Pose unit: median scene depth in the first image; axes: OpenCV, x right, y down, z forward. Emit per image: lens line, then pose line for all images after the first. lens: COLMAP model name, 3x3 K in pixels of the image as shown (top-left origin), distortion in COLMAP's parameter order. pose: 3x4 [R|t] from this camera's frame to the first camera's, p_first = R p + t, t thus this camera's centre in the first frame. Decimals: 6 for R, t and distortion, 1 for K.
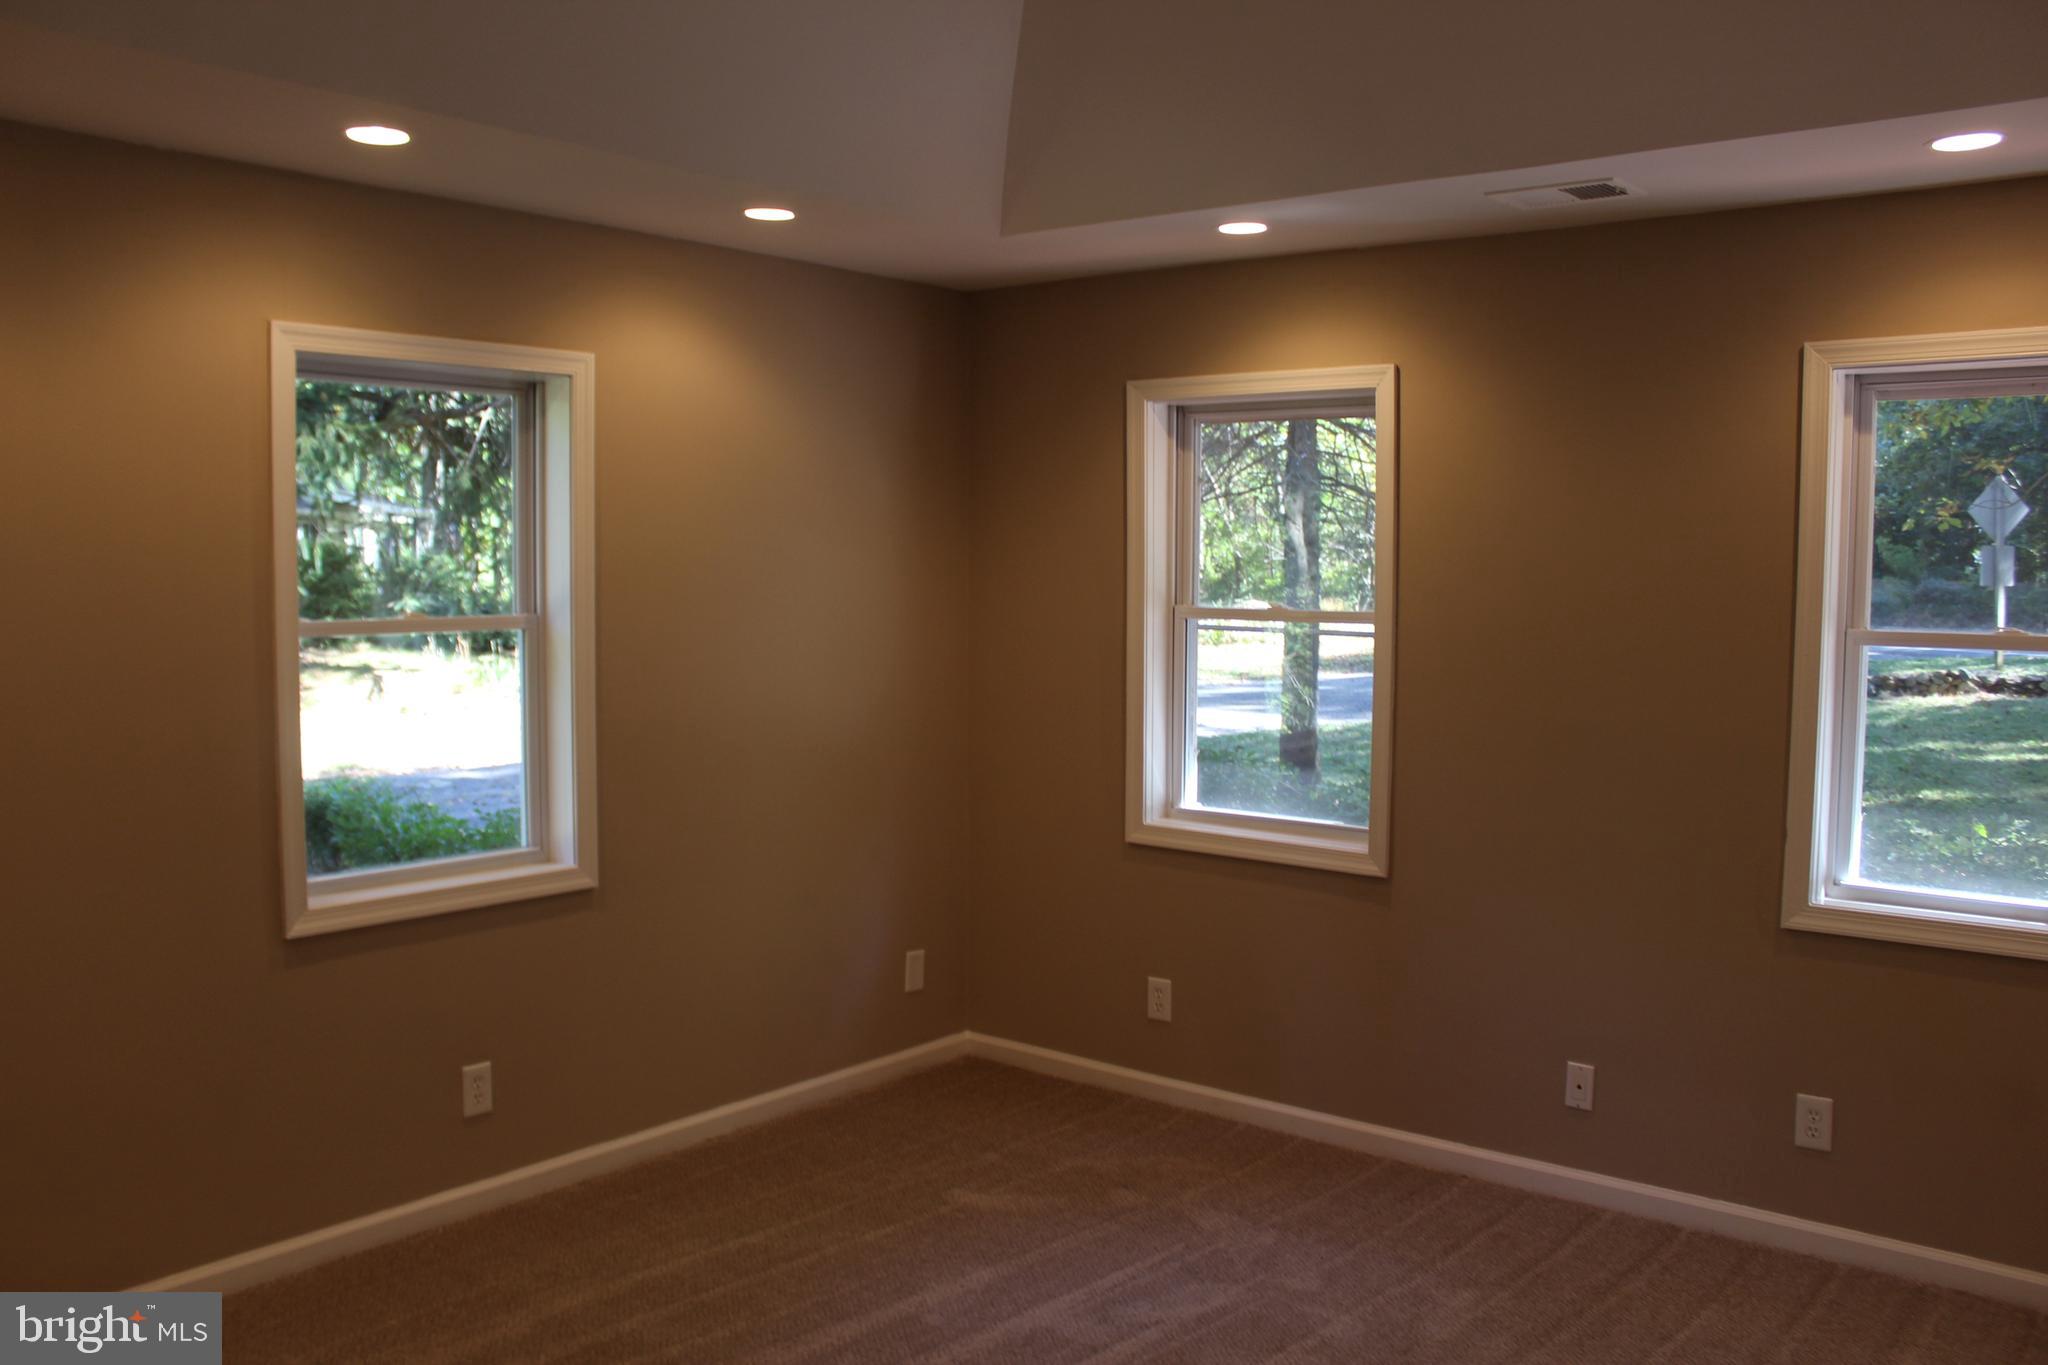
lens RADIAL K [[1703.5, 0, 1012.6], [0, 1703.5, 688.8], [0, 0, 1]] dist [-0.168080, 0.149097]
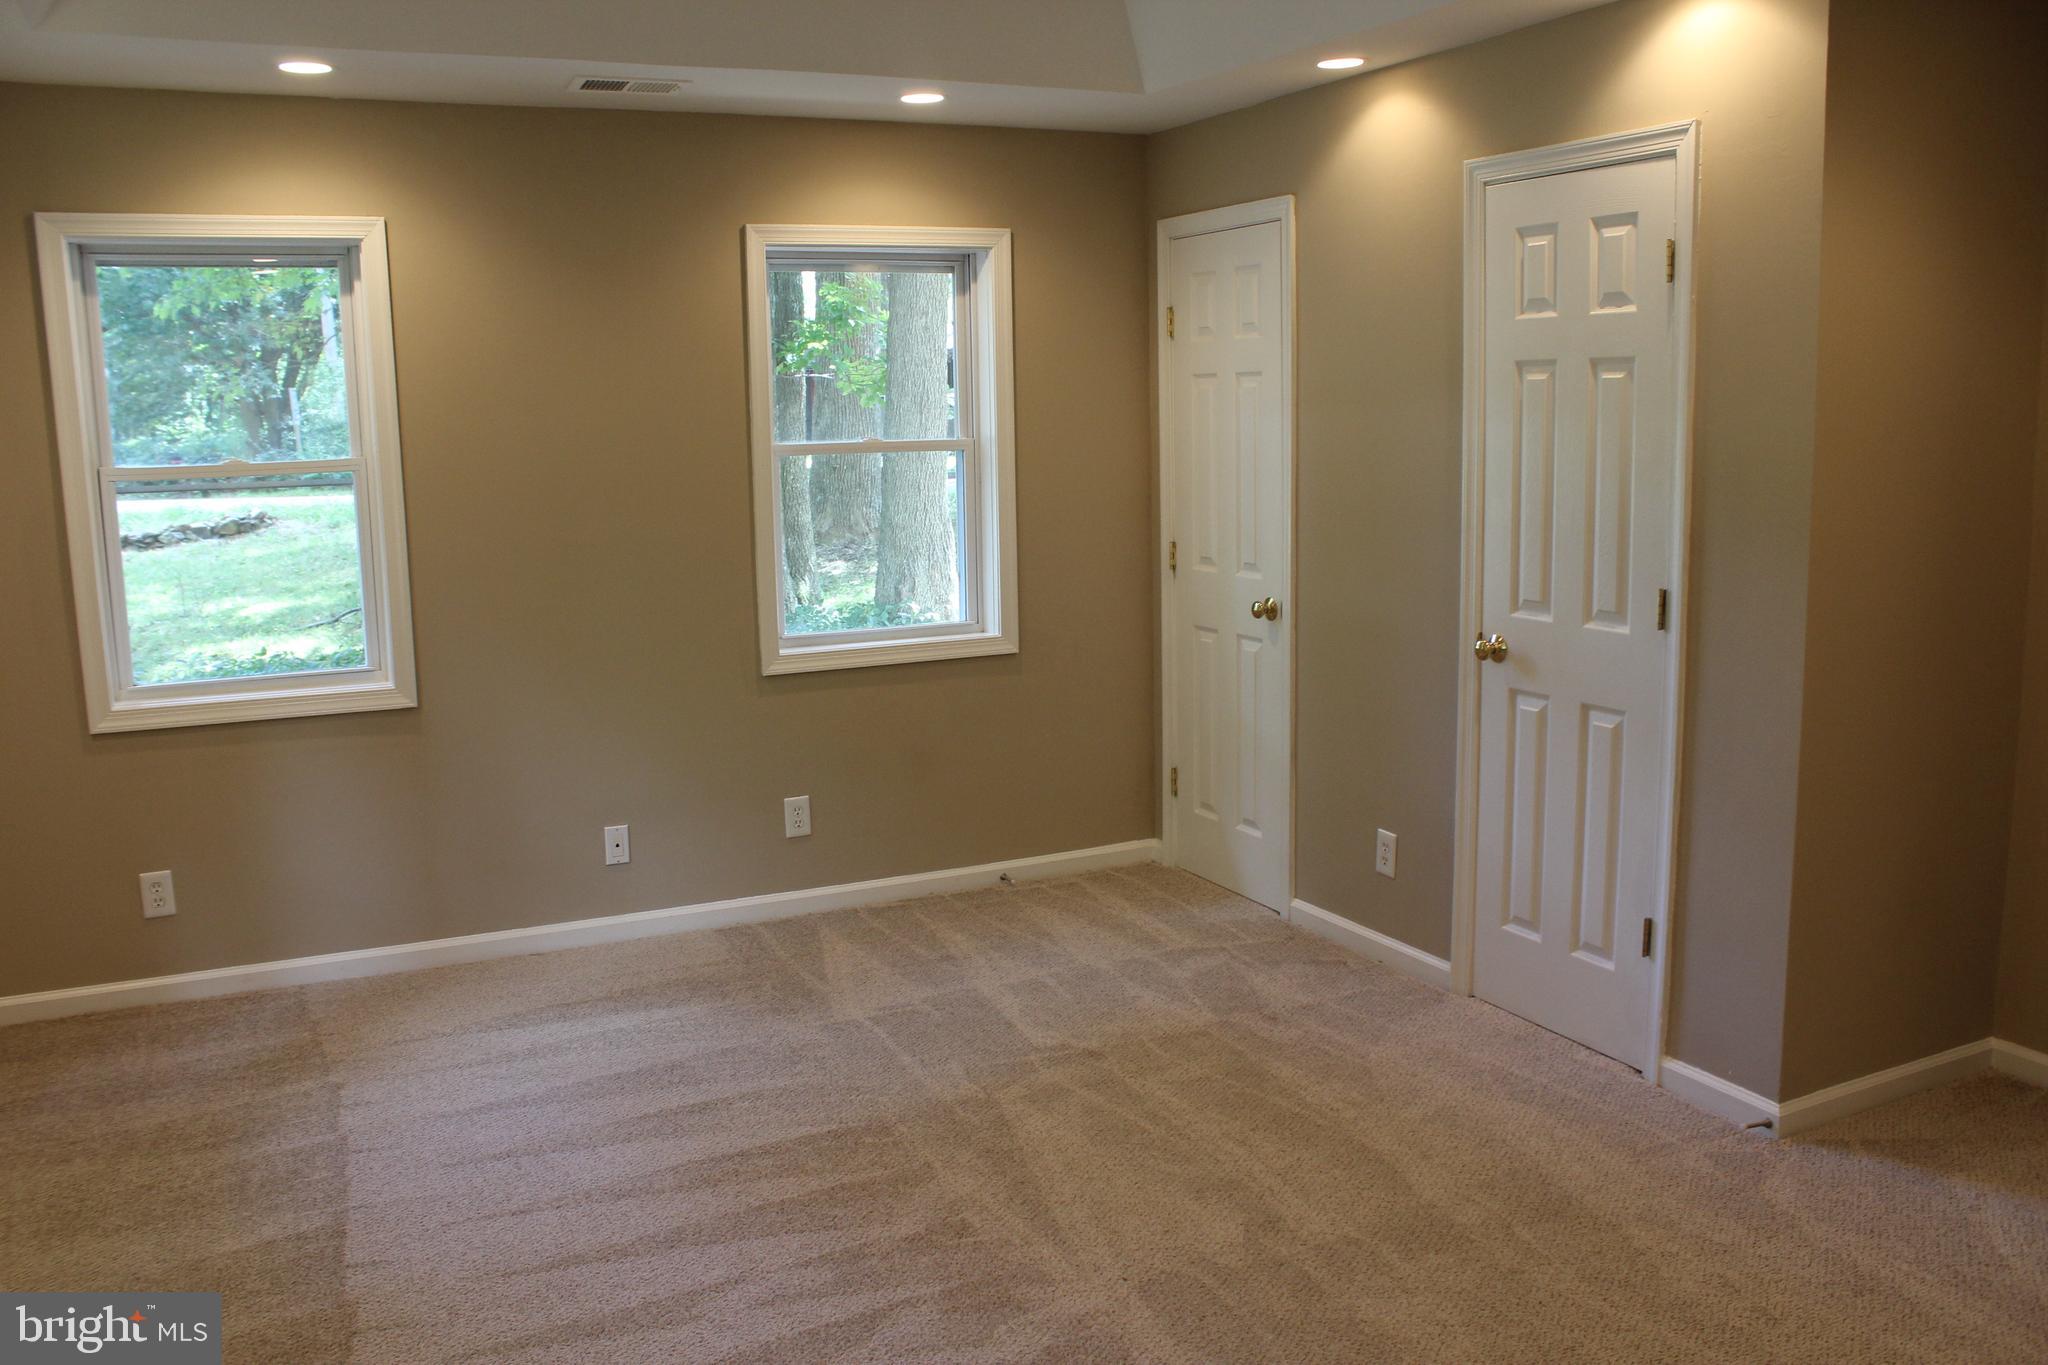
lens RADIAL K [[1714.0, 0, 1019.3], [0, 1714.0, 688.9], [0, 0, 1]] dist [-0.170777, 0.152992]
pose [[0.419976, -0.161157, 0.893112, -0.595786], [0.089679, 0.986660, 0.135867, -0.009474], [-0.903093, 0.023033, 0.428826, 0.216138]]
